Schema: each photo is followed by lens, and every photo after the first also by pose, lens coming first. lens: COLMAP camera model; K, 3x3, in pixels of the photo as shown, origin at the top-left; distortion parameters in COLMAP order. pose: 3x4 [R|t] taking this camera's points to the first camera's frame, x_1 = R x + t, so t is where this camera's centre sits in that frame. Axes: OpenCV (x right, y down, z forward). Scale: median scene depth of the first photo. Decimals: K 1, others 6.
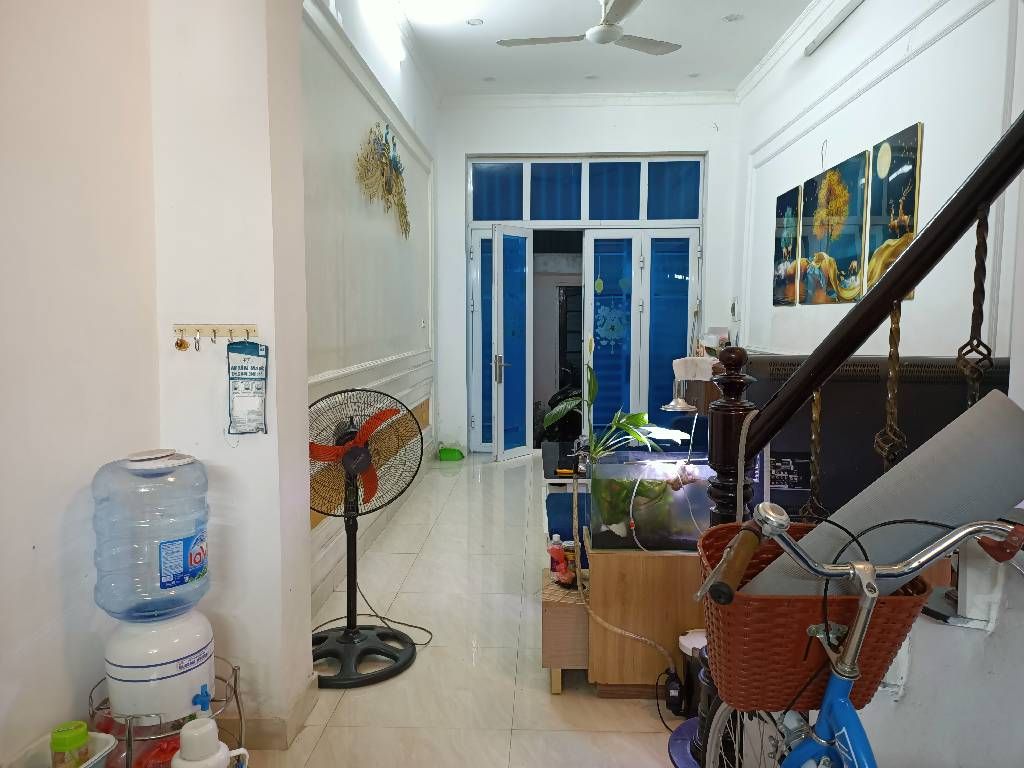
lens RADIAL K [[763.5, 0, 512.1], [0, 763.5, 376.3], [0, 0, 1]] dist [0.046479, -0.033032]
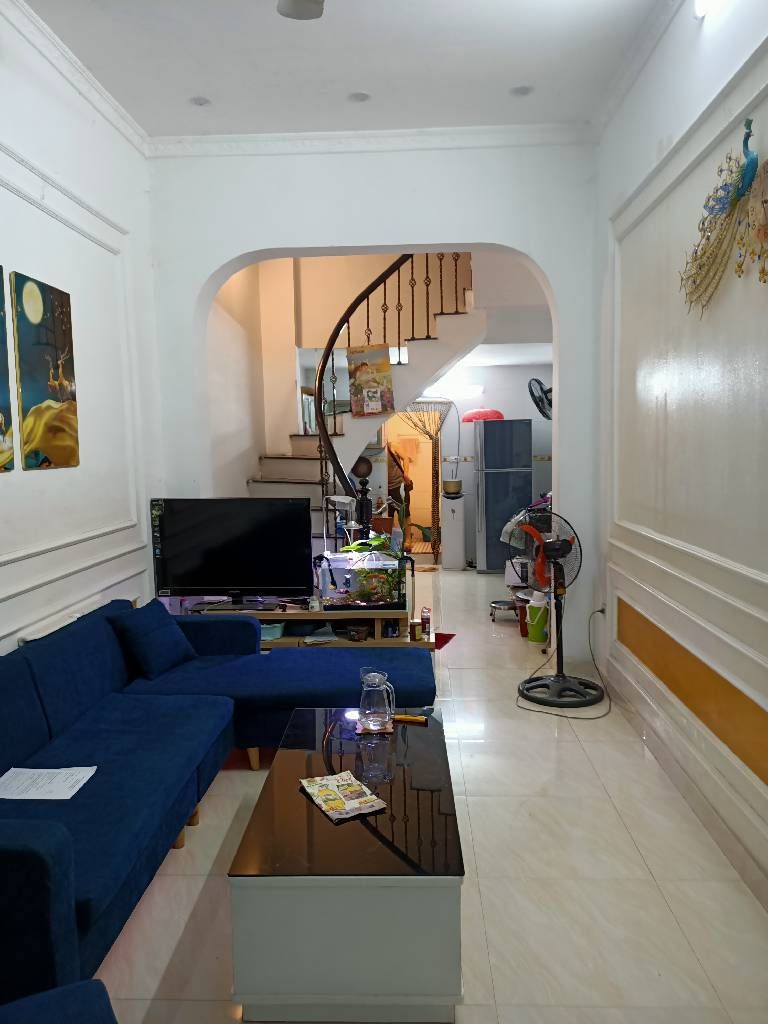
lens RADIAL K [[763.5, 0, 383.4], [0, 763.5, 511.3], [0, 0, 1]] dist [0.046479, -0.033032]
pose [[-0.999904, 0.013866, 0.000815, 0.105317], [0.013810, 0.986199, 0.164987, -0.192541], [0.001484, 0.164983, -0.986295, 1.901832]]
